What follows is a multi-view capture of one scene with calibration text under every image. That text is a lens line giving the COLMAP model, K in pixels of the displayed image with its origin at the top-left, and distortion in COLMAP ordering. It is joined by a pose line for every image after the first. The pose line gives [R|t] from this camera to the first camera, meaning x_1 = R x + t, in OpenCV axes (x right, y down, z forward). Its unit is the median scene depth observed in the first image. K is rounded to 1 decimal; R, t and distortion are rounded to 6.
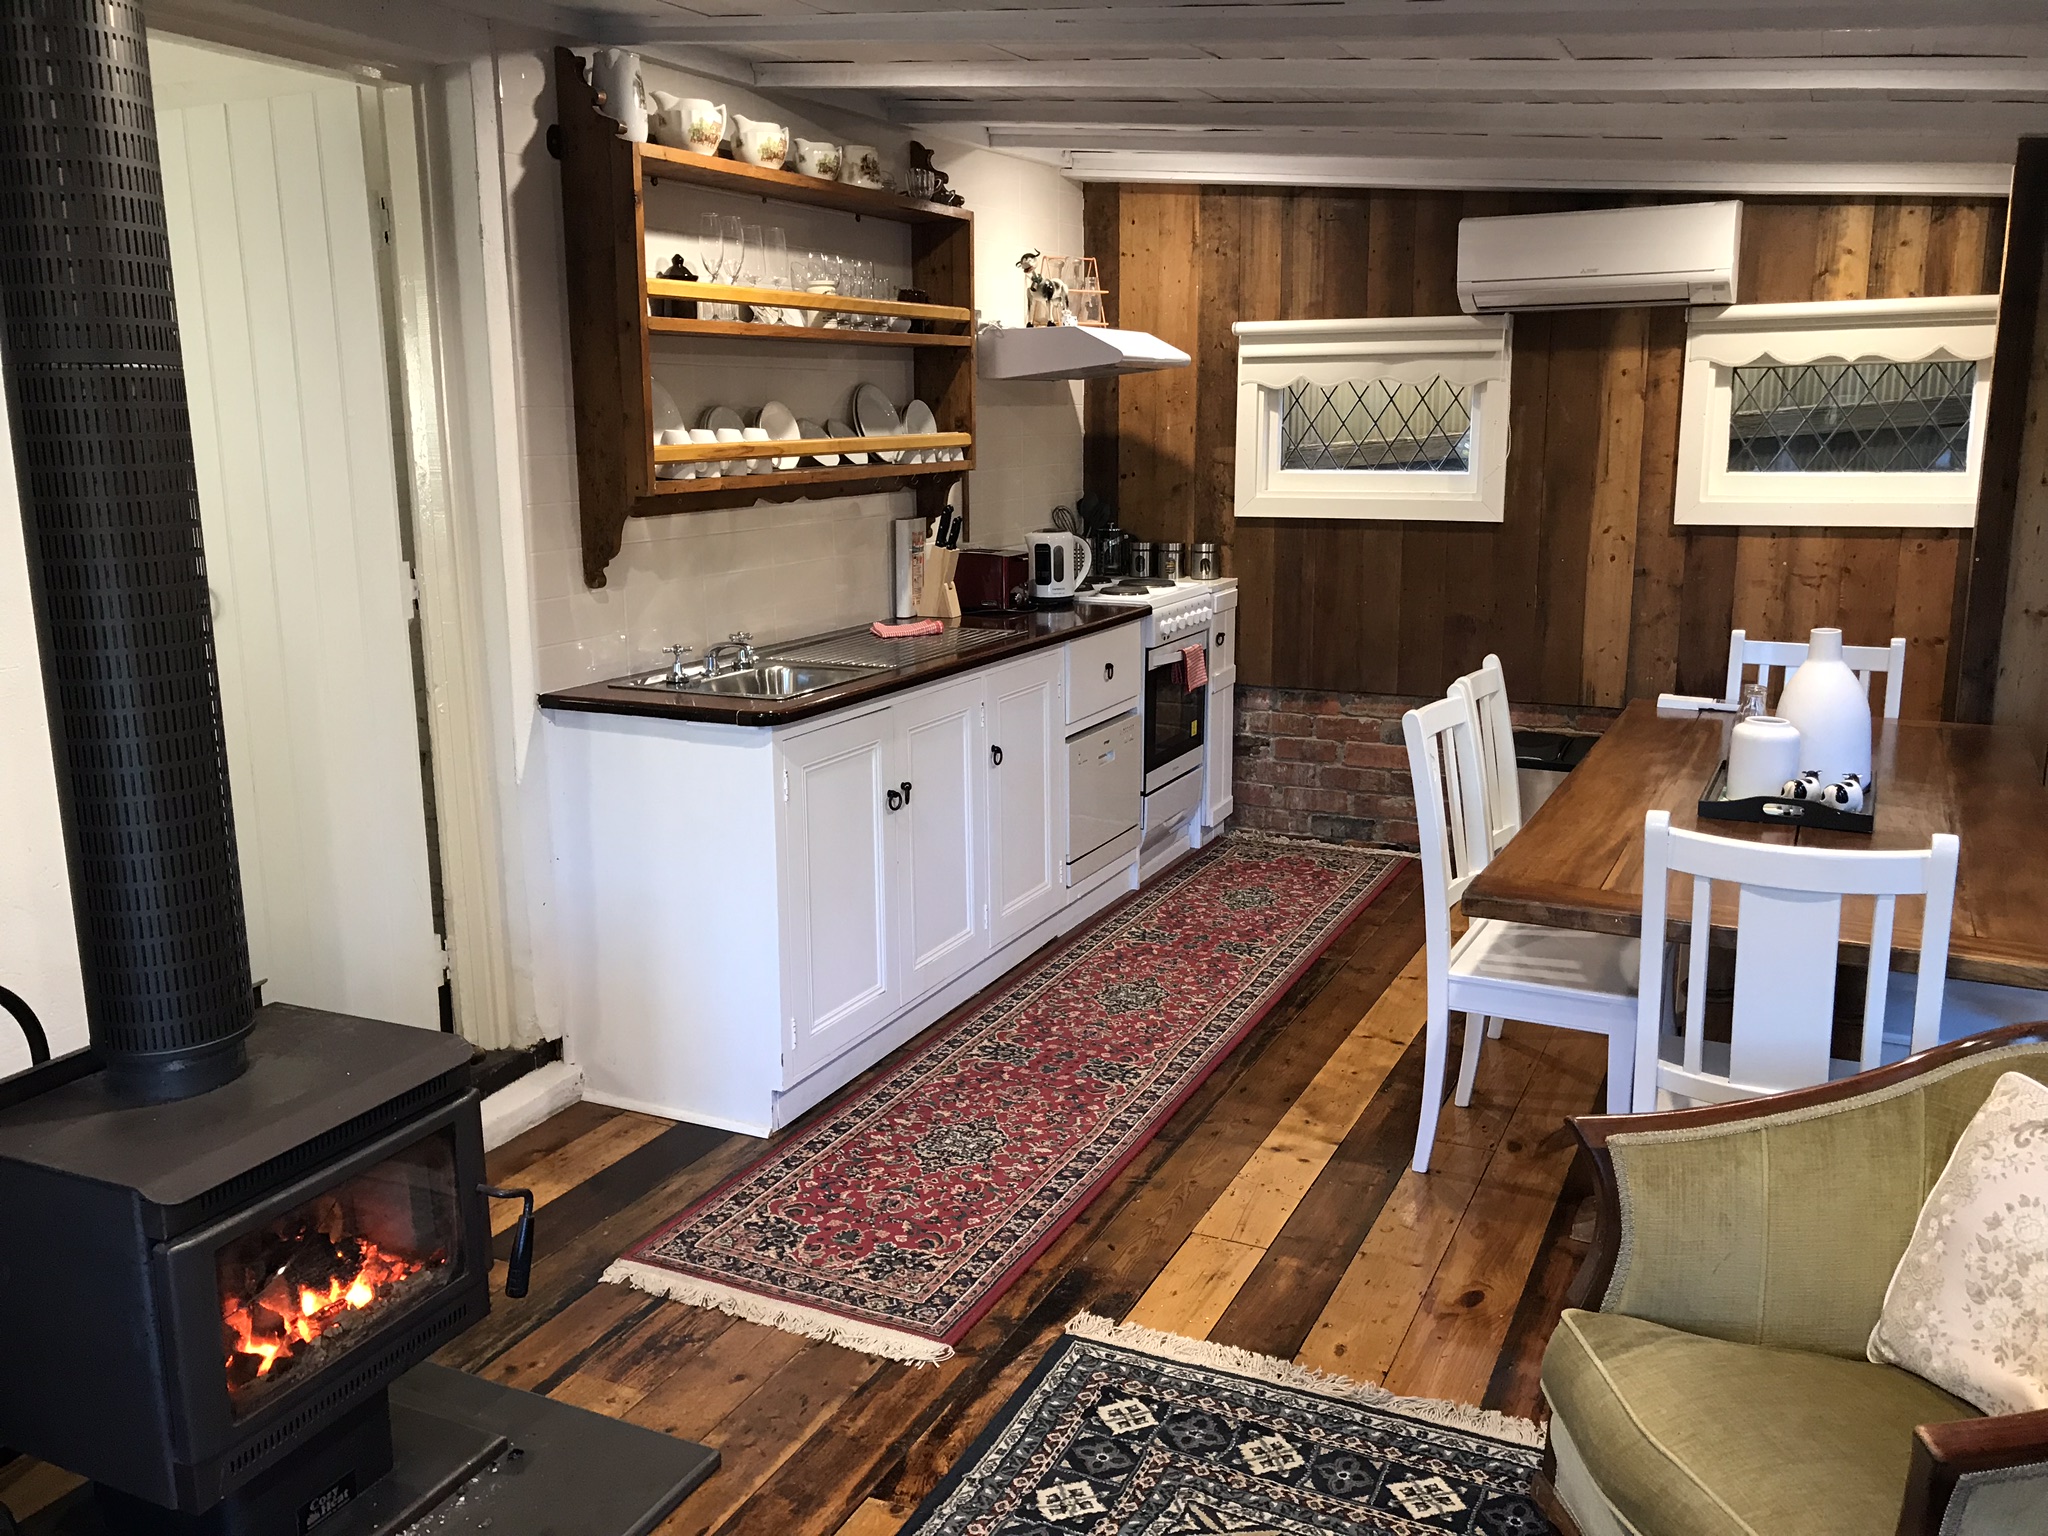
lens RADIAL K [[1689.8, 0, 1020.7], [0, 1689.8, 752.2], [0, 0, 1]] dist [0.043940, -0.040336]
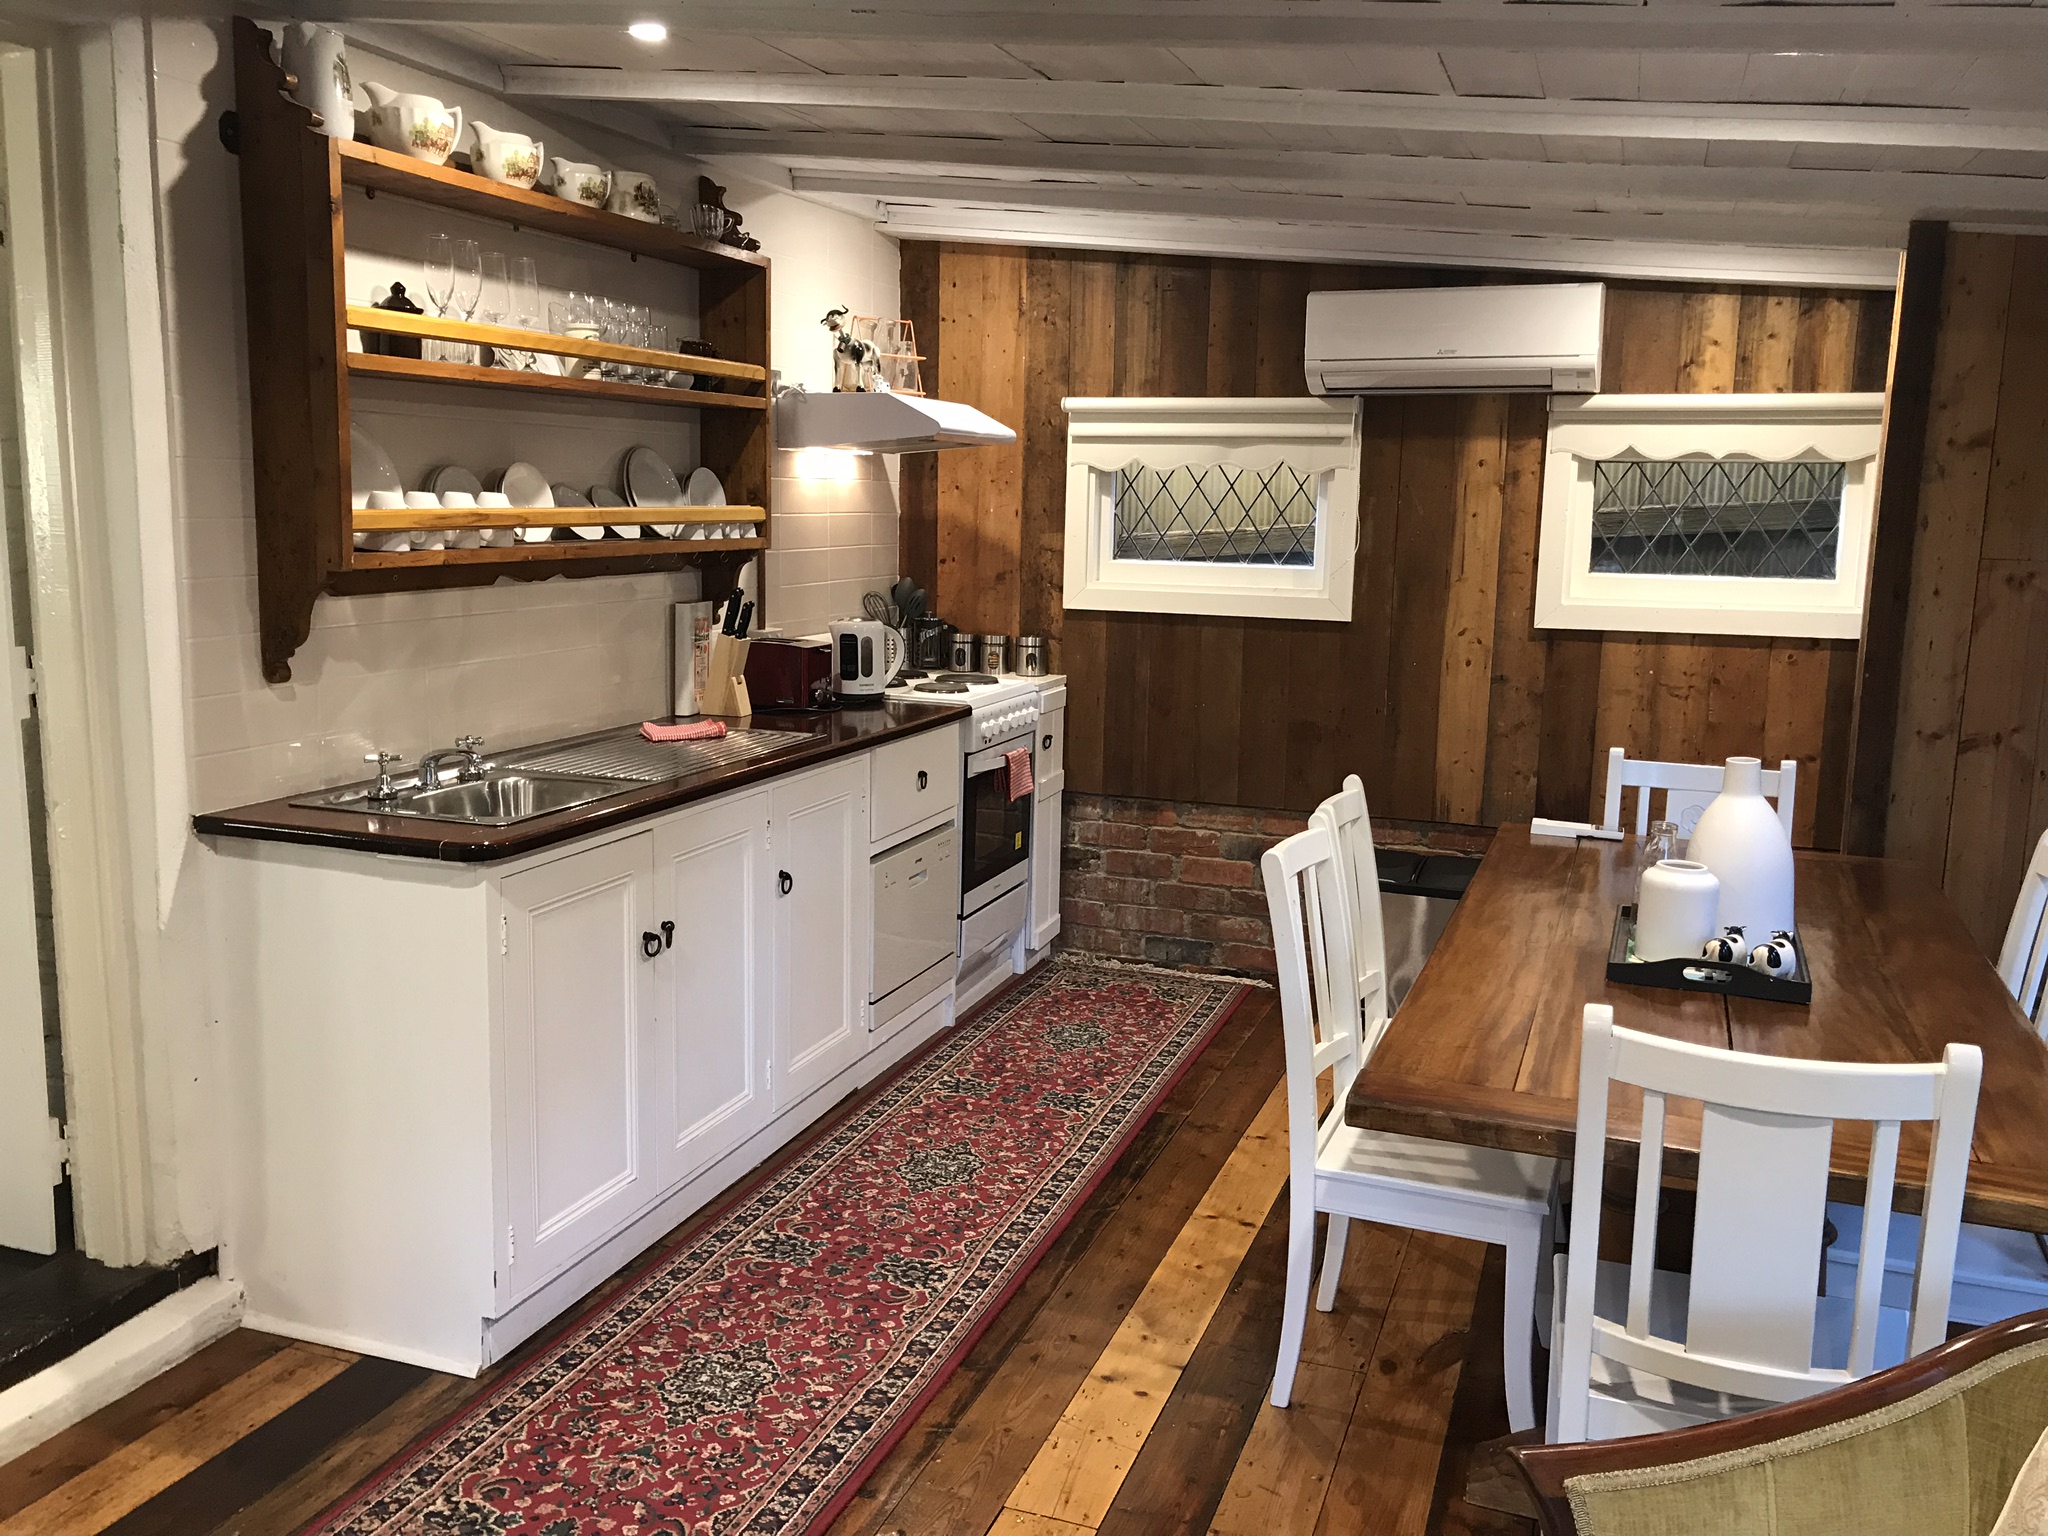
lens RADIAL K [[1689.8, 0, 1021.4], [0, 1689.8, 767.2], [0, 0, 1]] dist [0.043940, -0.040336]
pose [[0.994780, 0.011707, 0.101364, 0.018735], [-0.007631, 0.999150, -0.040506, -0.024590], [-0.101752, 0.039521, 0.994024, 0.149160]]
